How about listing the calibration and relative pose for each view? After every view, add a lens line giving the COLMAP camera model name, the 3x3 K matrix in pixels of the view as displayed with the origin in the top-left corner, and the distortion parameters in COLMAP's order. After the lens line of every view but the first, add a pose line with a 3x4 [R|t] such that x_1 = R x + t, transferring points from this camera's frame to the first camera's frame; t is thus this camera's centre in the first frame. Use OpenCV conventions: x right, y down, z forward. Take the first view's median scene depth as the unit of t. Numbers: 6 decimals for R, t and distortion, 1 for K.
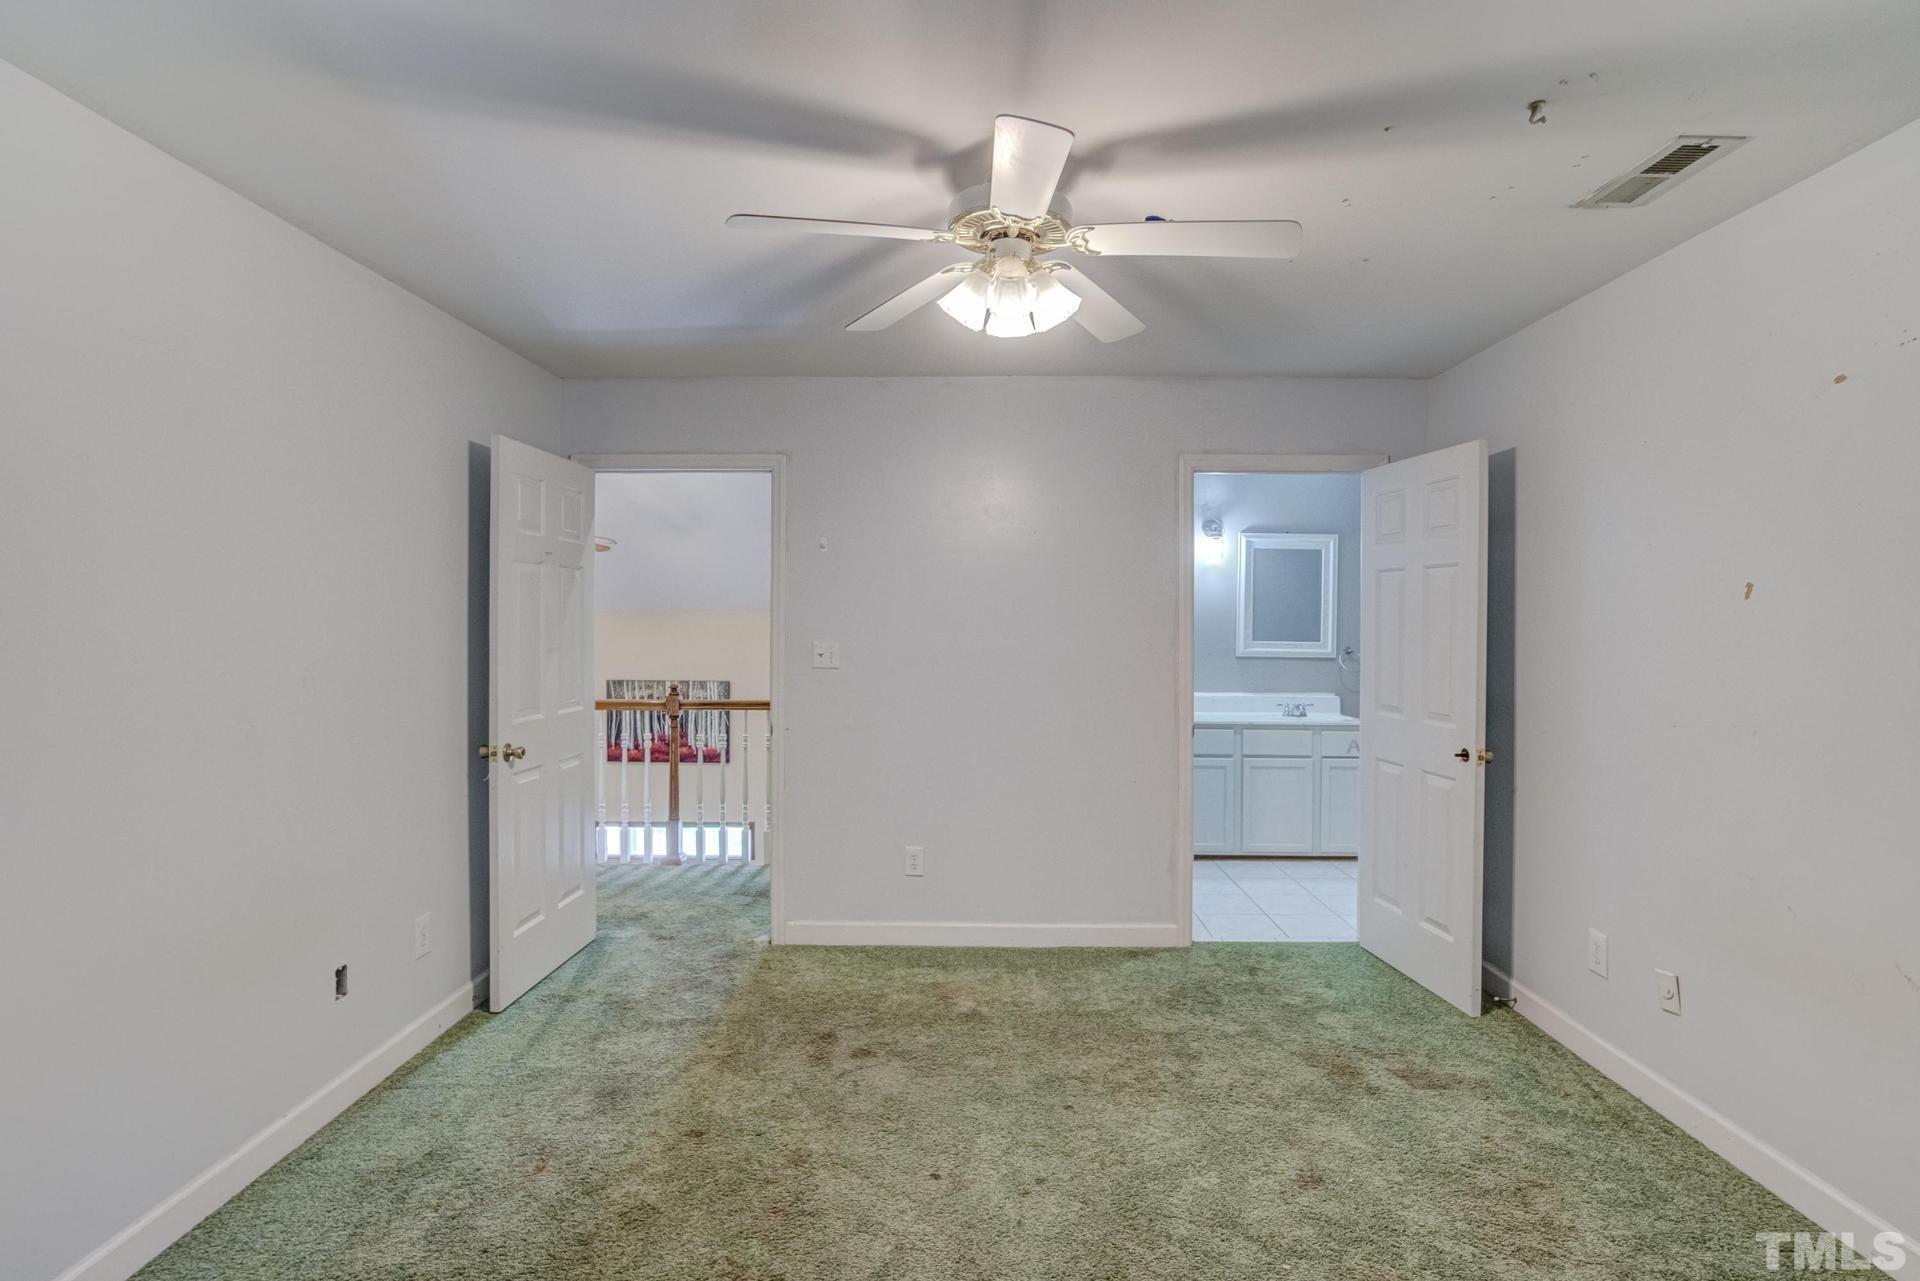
lens RADIAL K [[995.5, 0, 996.0], [0, 995.5, 635.6], [0, 0, 1]] dist [-0.030747, 0.017208]
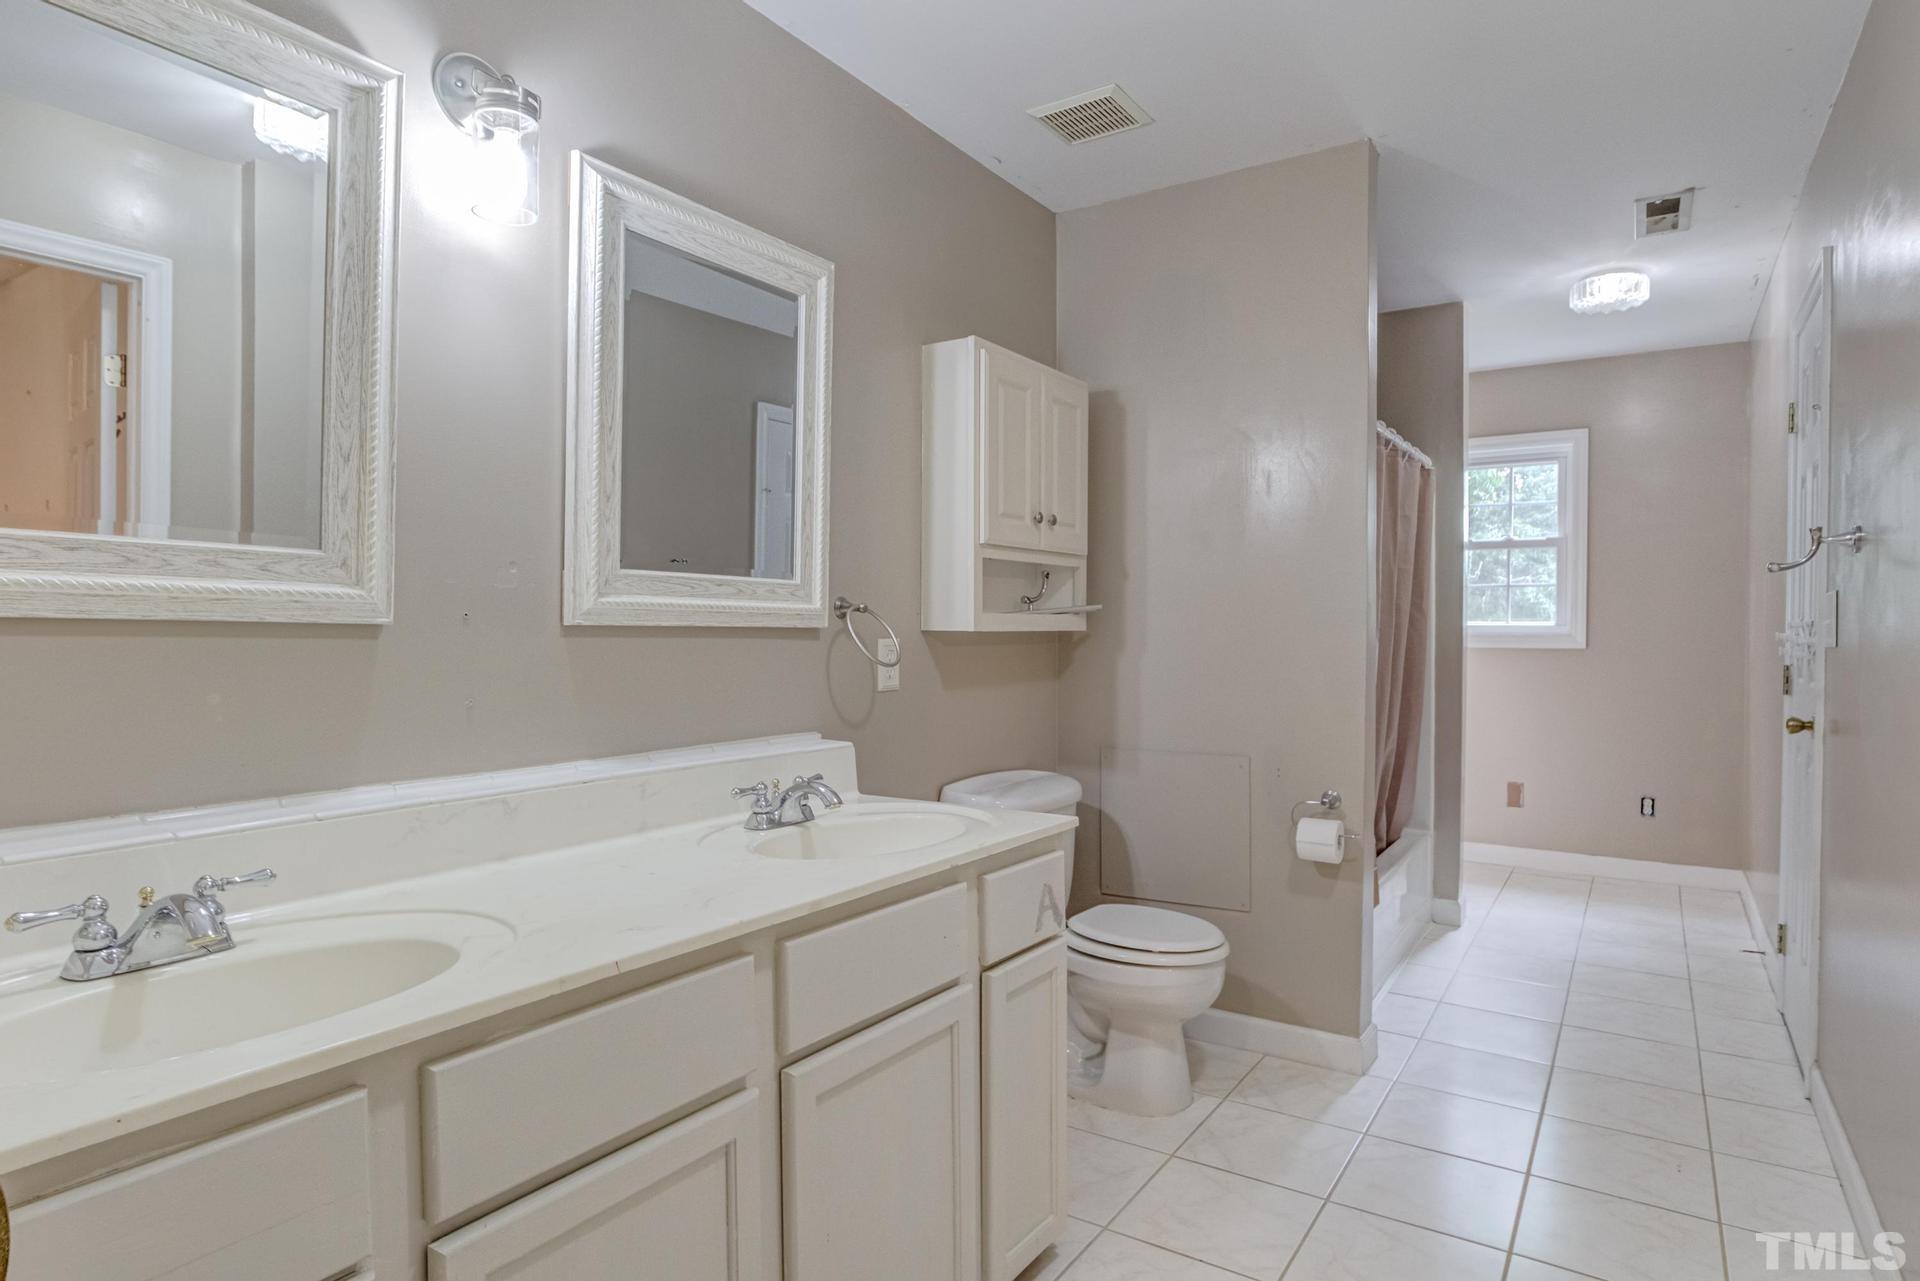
lens RADIAL K [[1054.7, 0, 971.2], [0, 1054.7, 633.7], [0, 0, 1]] dist [-0.024323, 0.012168]
pose [[0.554162, -0.010975, 0.832337, 0.070868], [0.010160, 0.999928, 0.006420, 0.022777], [-0.832347, 0.004899, 0.554233, 0.762336]]
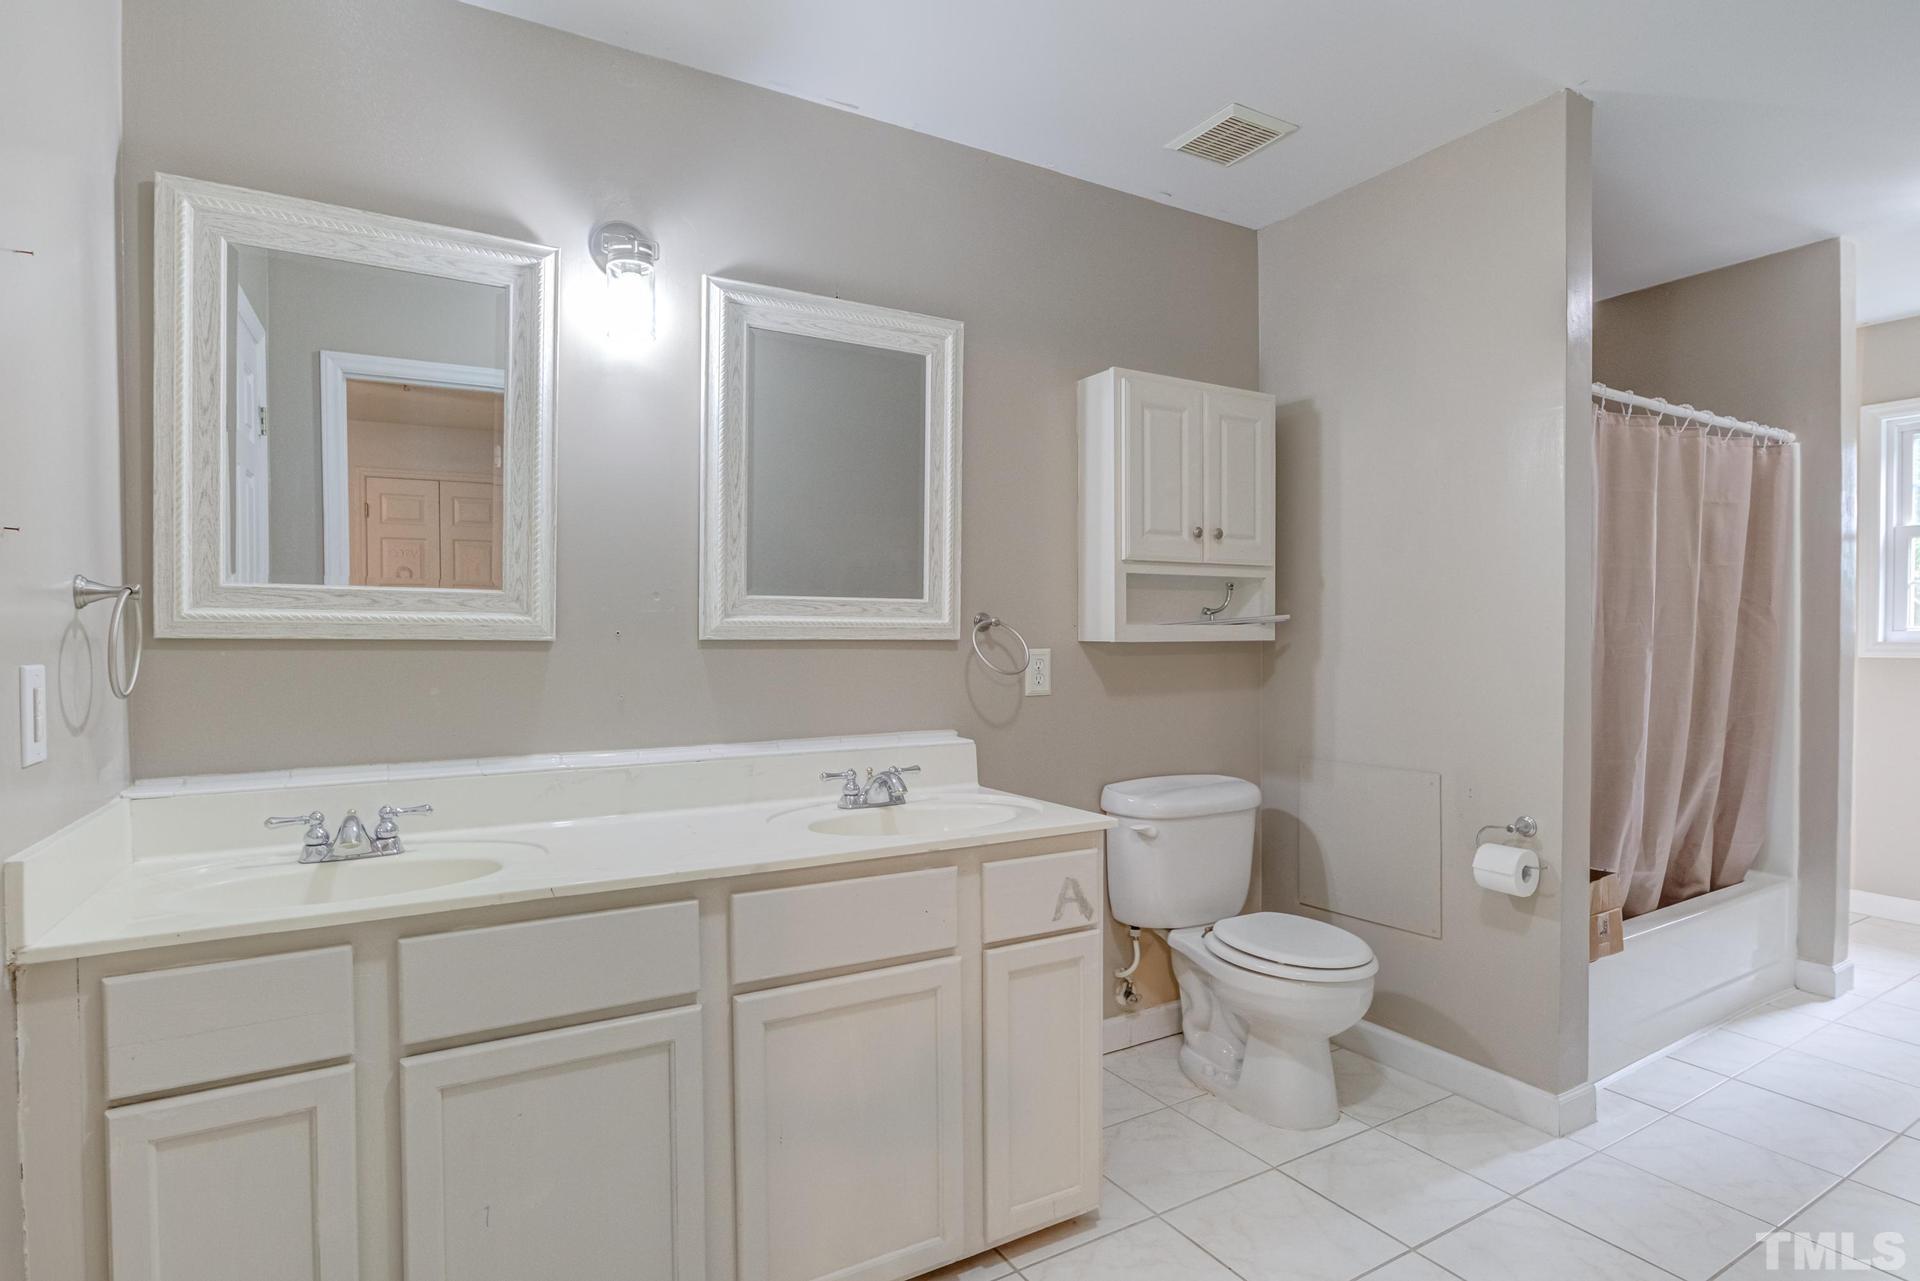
lens RADIAL K [[995.5, 0, 996.0], [0, 995.5, 635.6], [0, 0, 1]] dist [-0.030747, 0.017208]
pose [[0.860266, -0.011870, 0.509707, 0.156410], [0.014437, 0.999895, -0.001081, 0.021583], [-0.509641, 0.008288, 0.860347, 0.659547]]
